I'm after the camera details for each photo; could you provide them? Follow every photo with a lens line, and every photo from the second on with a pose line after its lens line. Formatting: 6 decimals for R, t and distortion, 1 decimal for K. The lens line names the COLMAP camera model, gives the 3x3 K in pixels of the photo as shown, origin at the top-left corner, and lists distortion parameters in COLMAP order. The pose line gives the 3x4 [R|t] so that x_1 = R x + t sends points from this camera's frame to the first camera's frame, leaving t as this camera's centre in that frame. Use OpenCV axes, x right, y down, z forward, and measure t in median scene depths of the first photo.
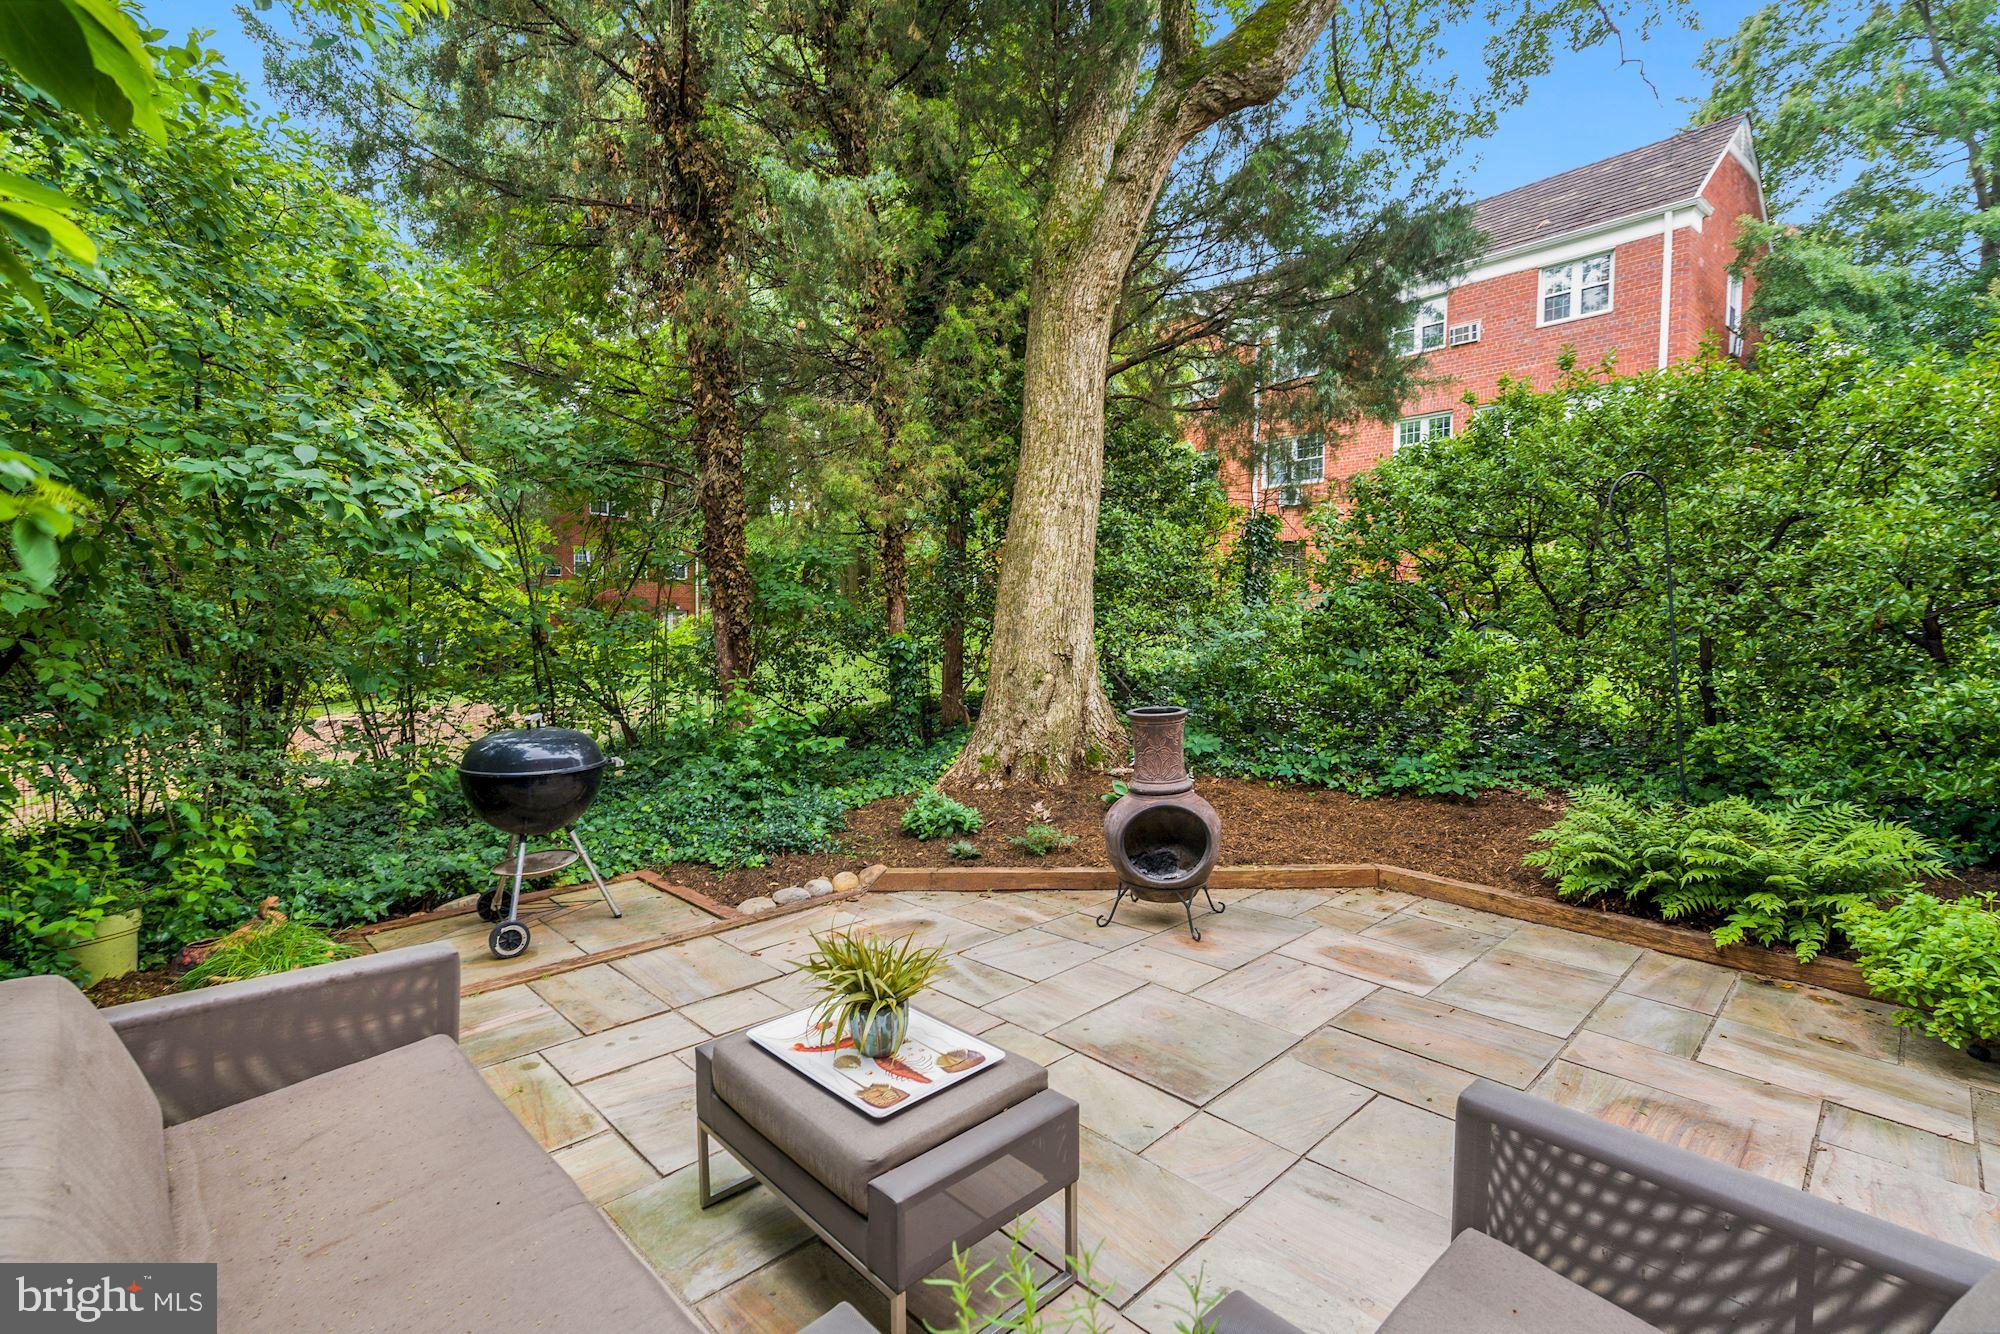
lens RADIAL K [[914.0, 0, 1003.9], [0, 914.0, 659.0], [0, 0, 1]] dist [-0.007379, 0.002301]
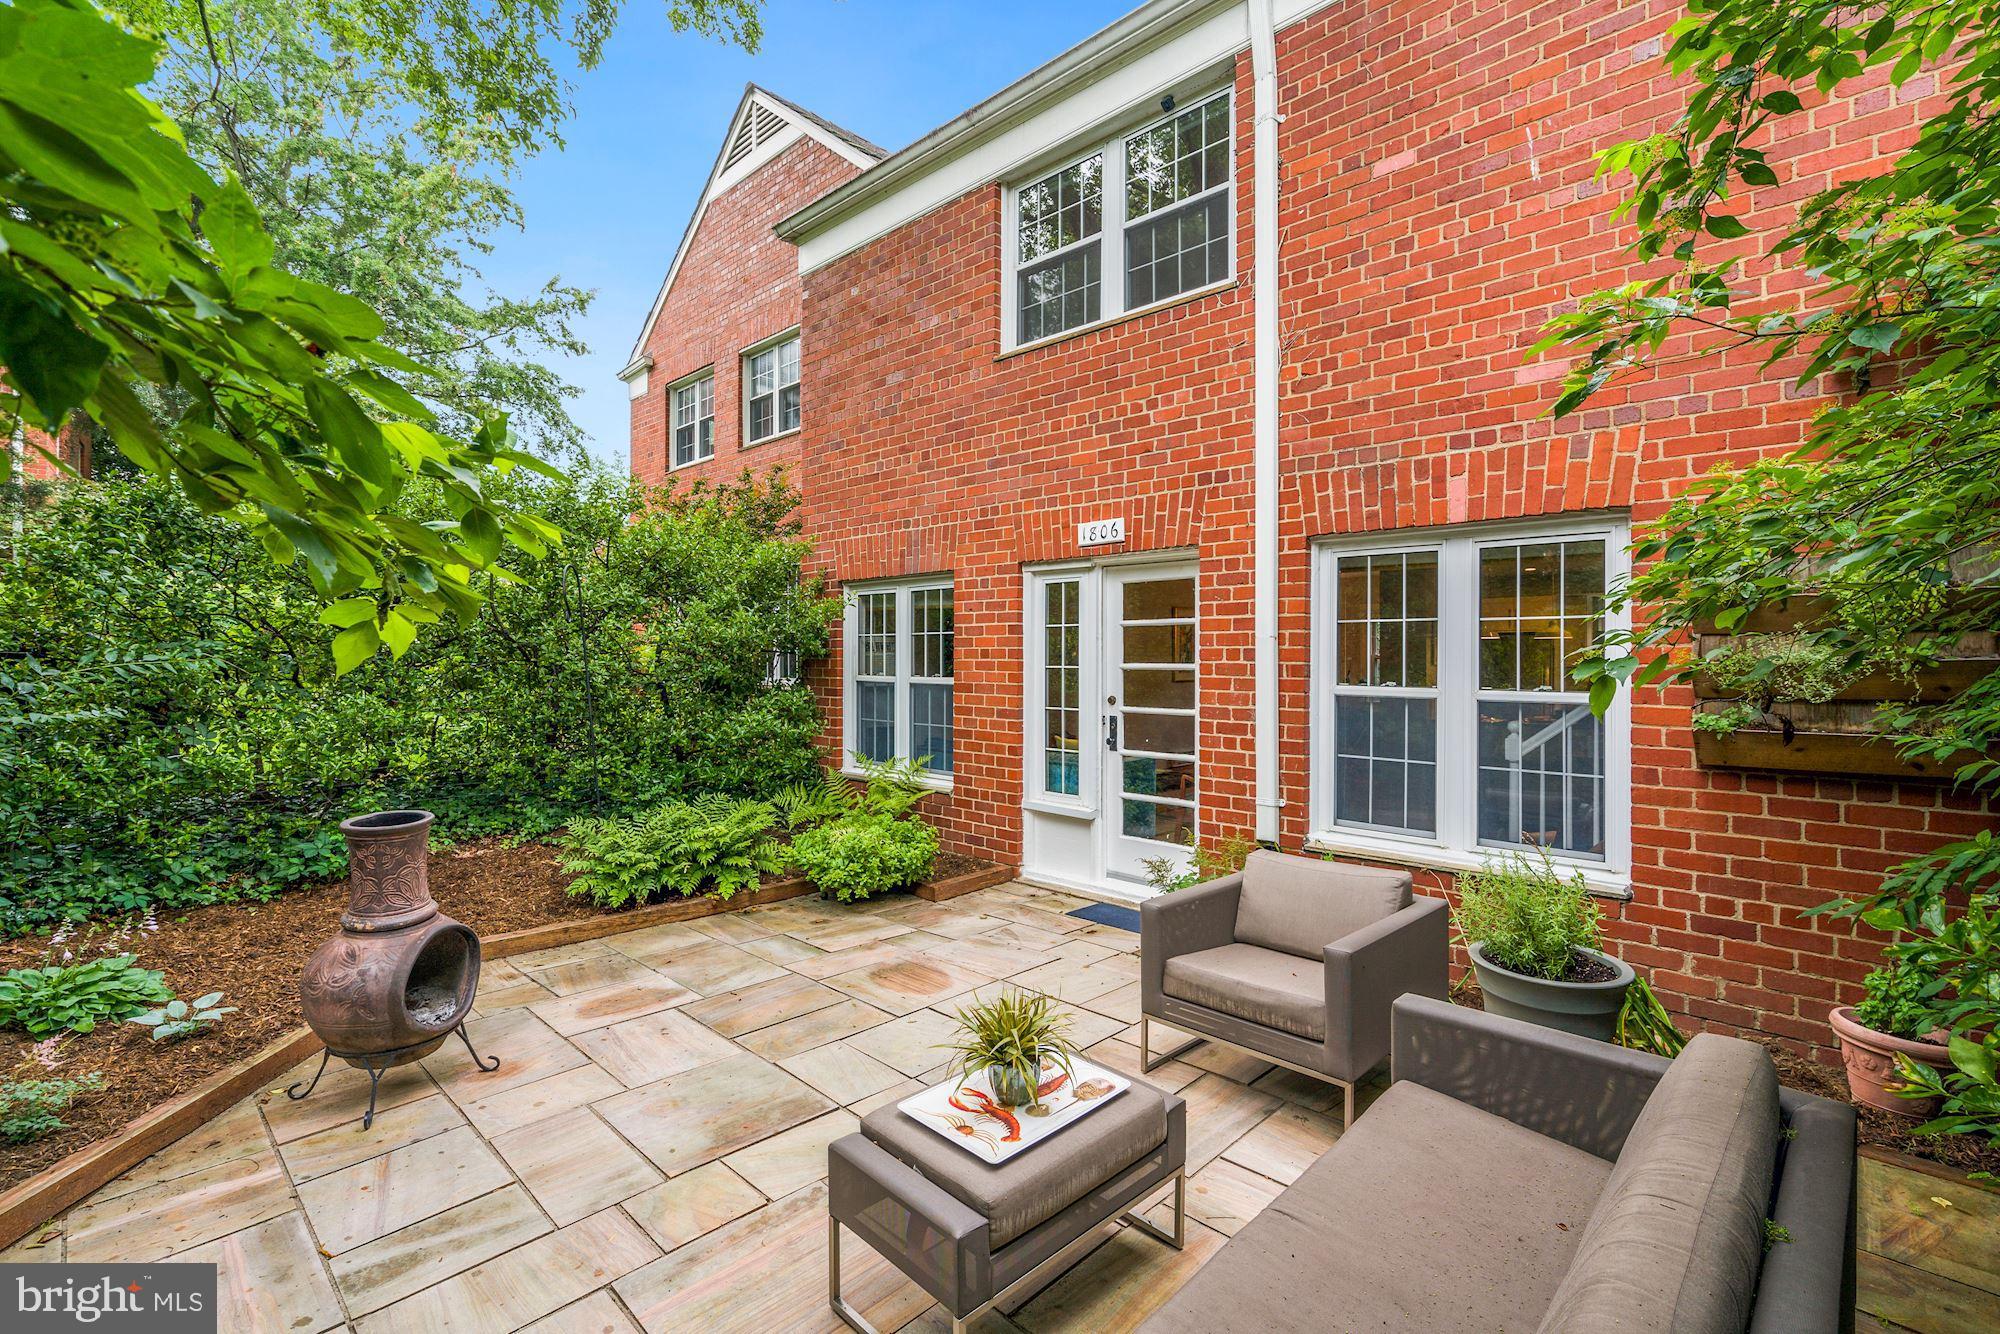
lens RADIAL K [[914.0, 0, 985.3], [0, 914.0, 654.9], [0, 0, 1]] dist [-0.007379, 0.002301]
pose [[-0.012374, -0.005893, 0.999906, -0.692068], [0.044950, 0.998968, 0.006443, -0.073585], [-0.998913, 0.045025, -0.012097, 0.555835]]
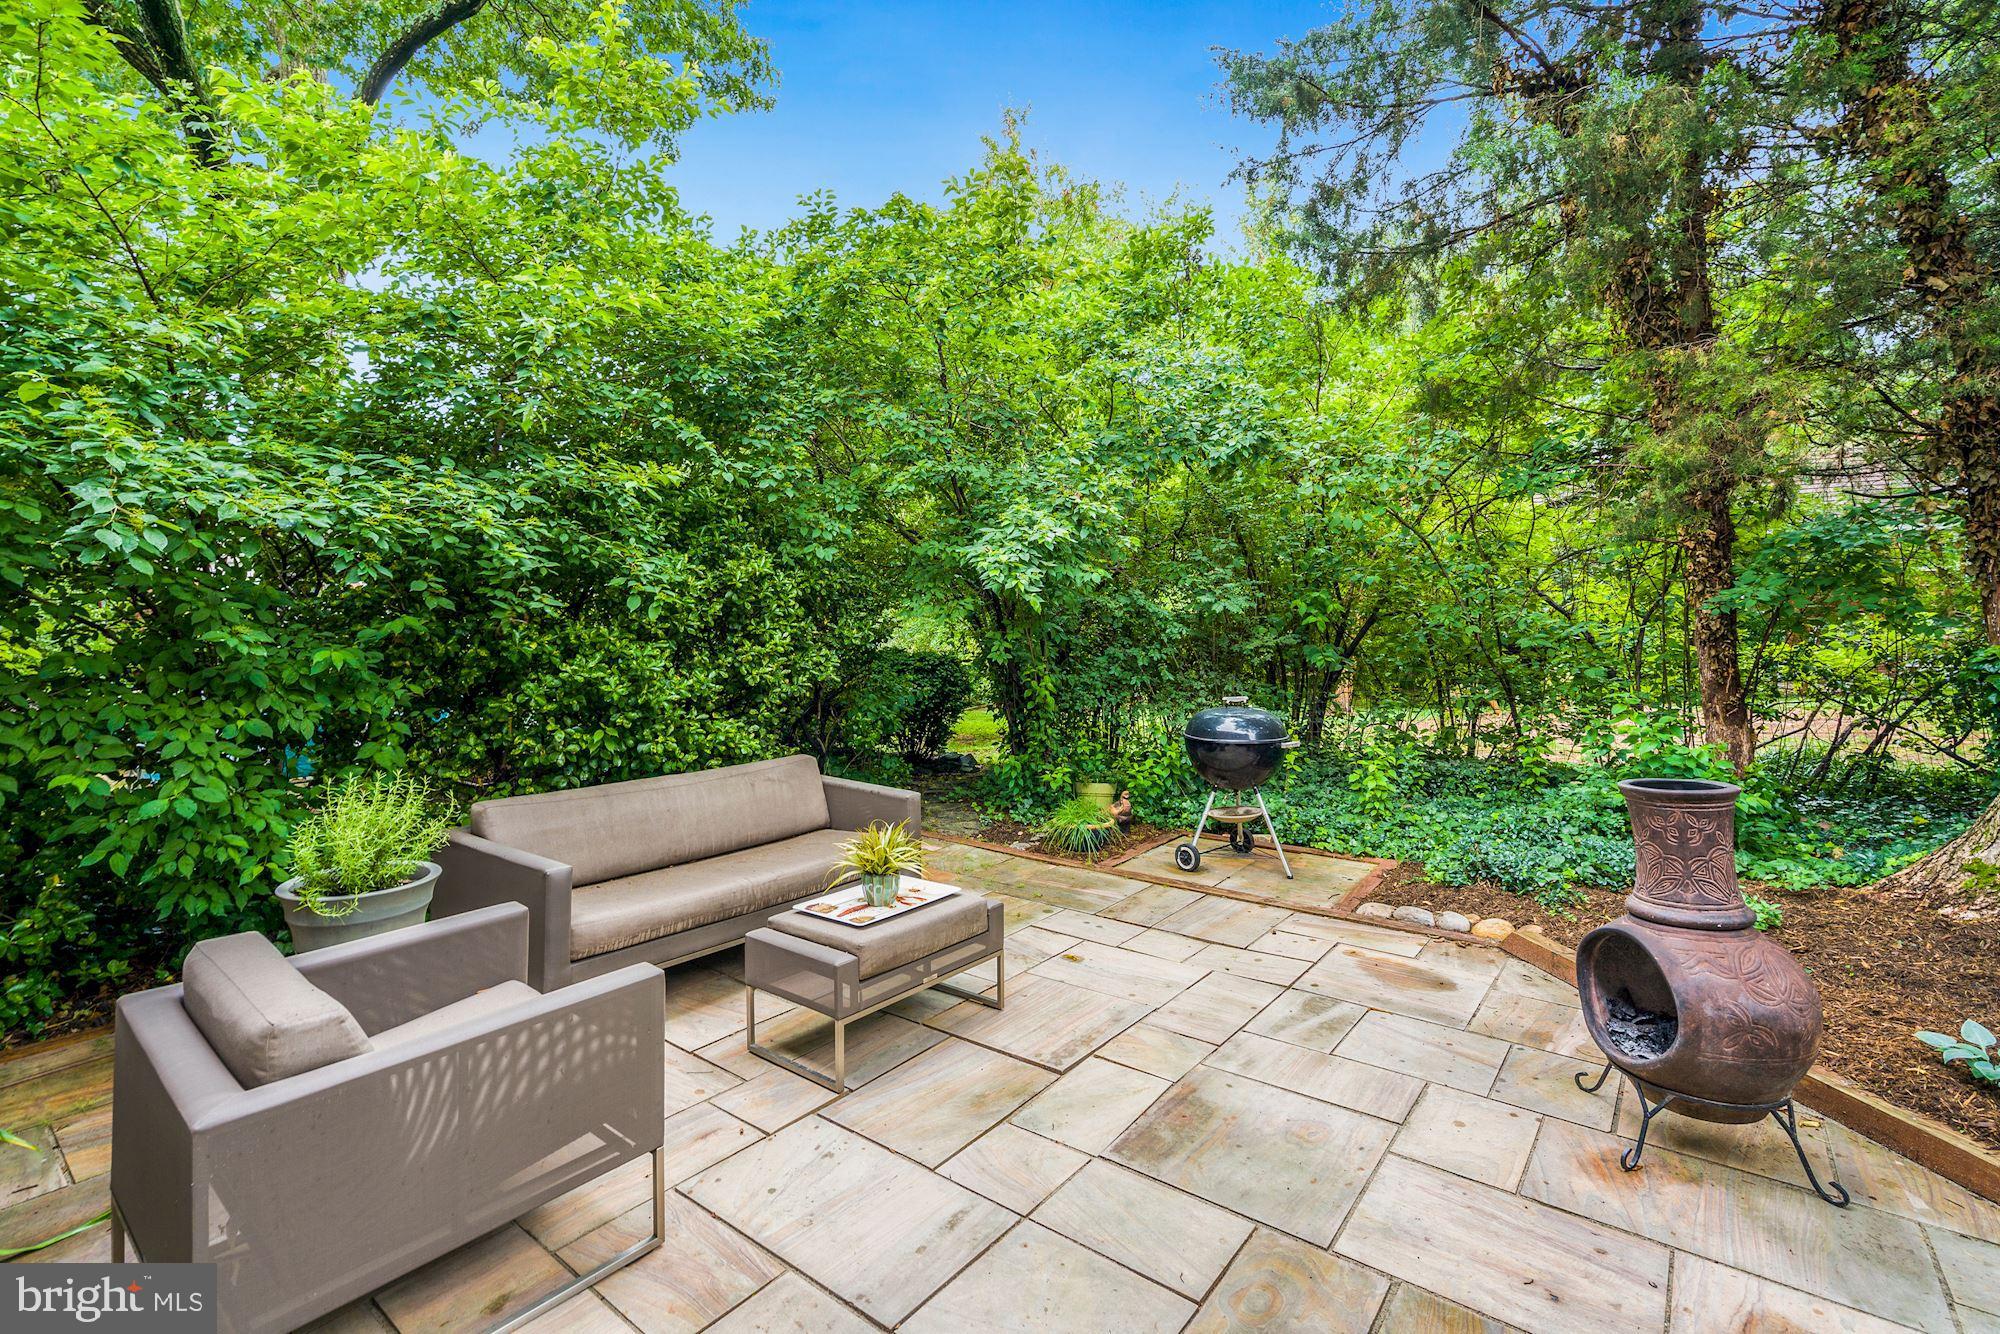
lens RADIAL K [[914.0, 0, 986.8], [0, 914.0, 588.8], [0, 0, 1]] dist [-0.007379, 0.002301]
pose [[0.125523, -0.029311, -0.991658, 0.805726], [-0.034492, 0.998830, -0.033889, -0.040700], [0.991491, 0.038458, 0.124365, 0.520633]]
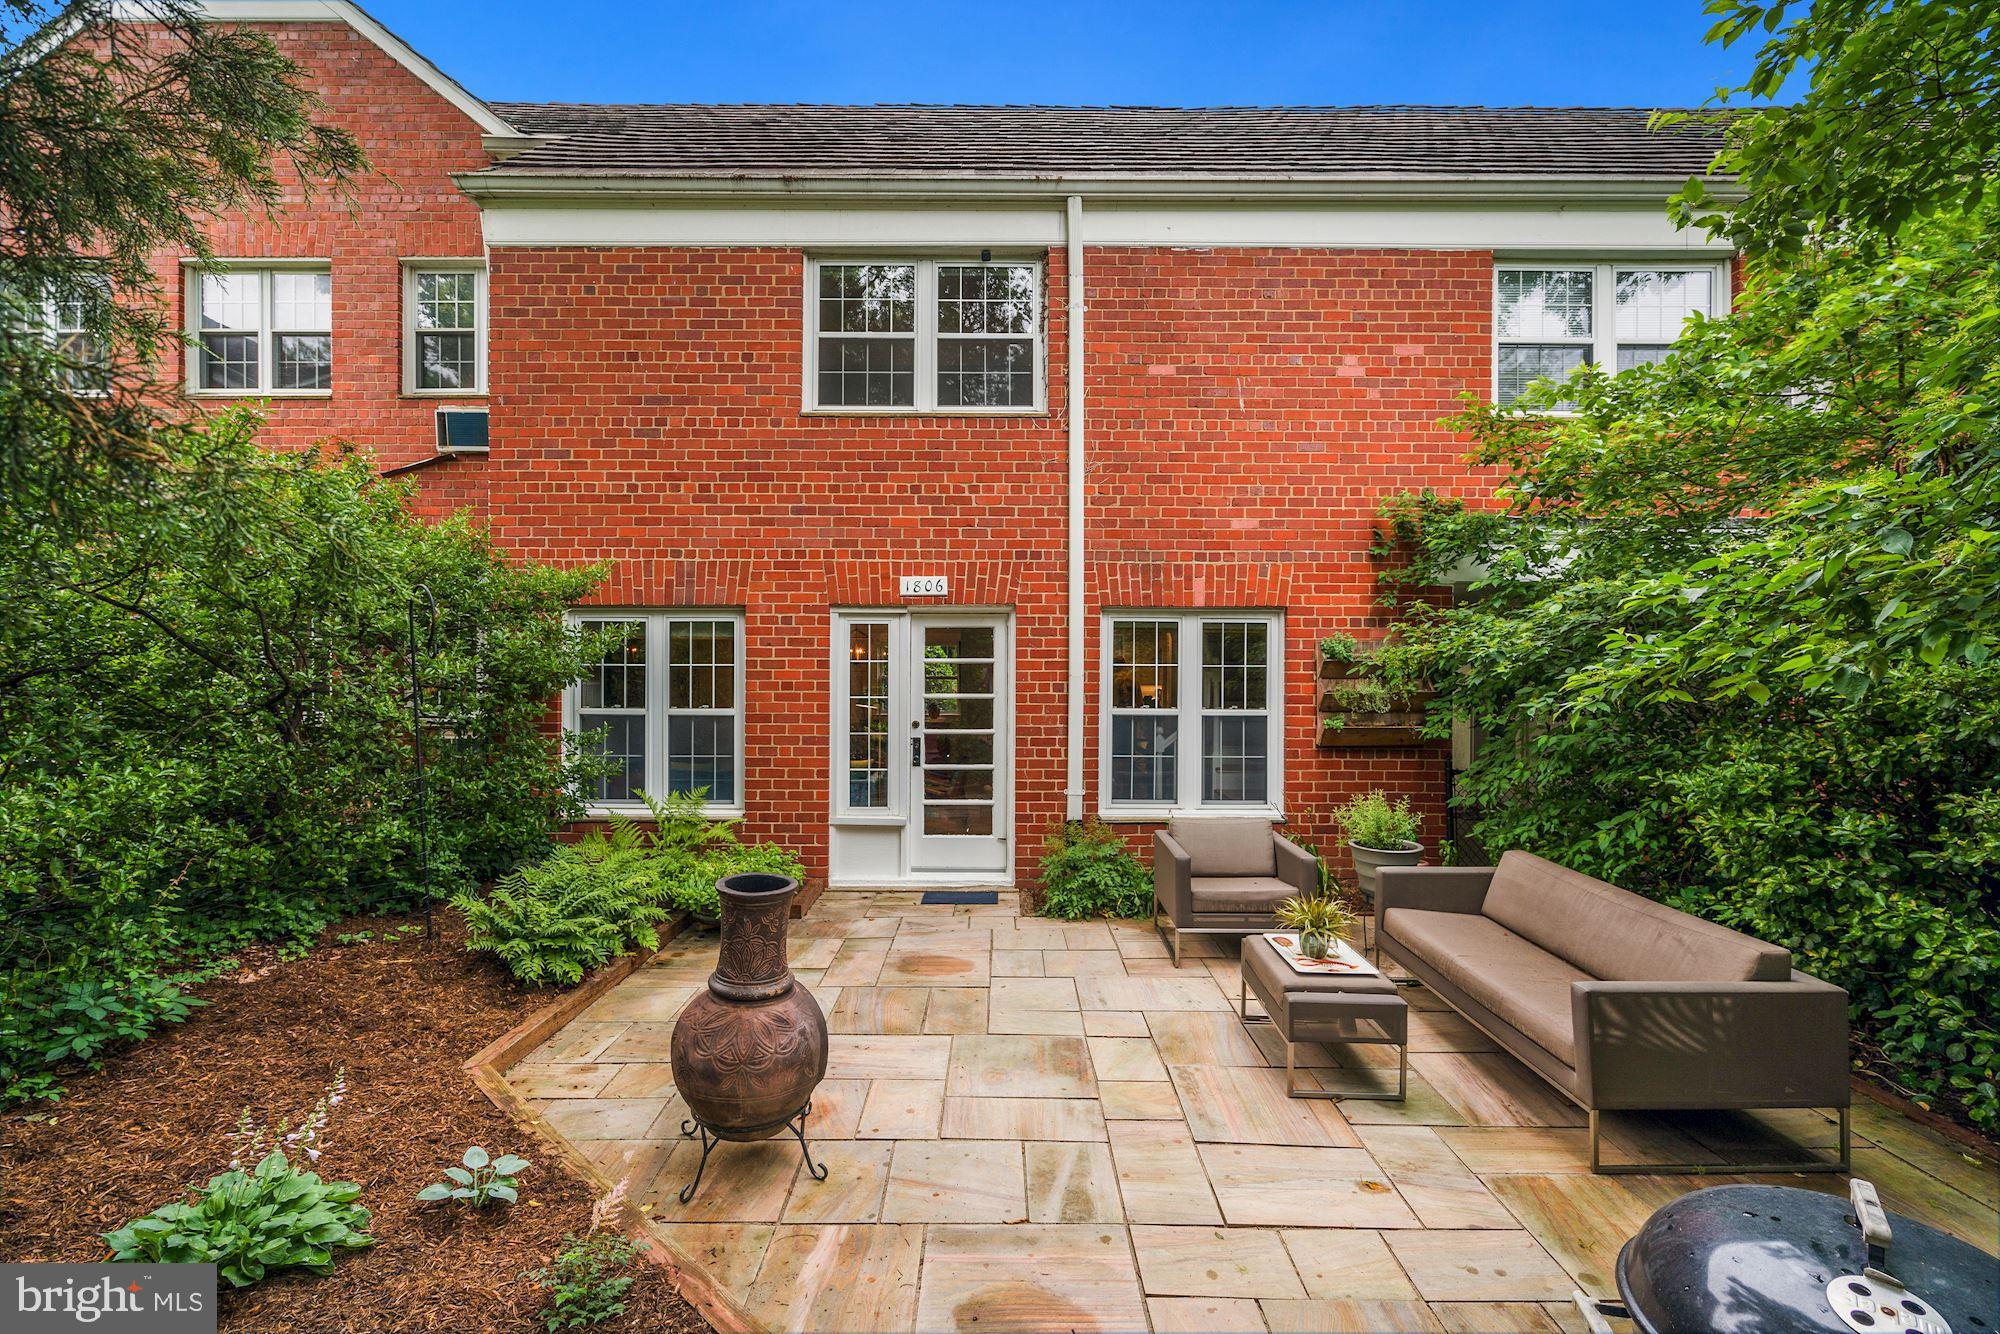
lens RADIAL K [[914.0, 0, 998.6], [0, 914.0, 673.0], [0, 0, 1]] dist [-0.007379, 0.002301]
pose [[-0.715582, -0.012000, 0.698426, -0.562631], [0.024735, 0.998790, 0.042503, -0.159657], [-0.698091, 0.047690, -0.714419, 1.564269]]
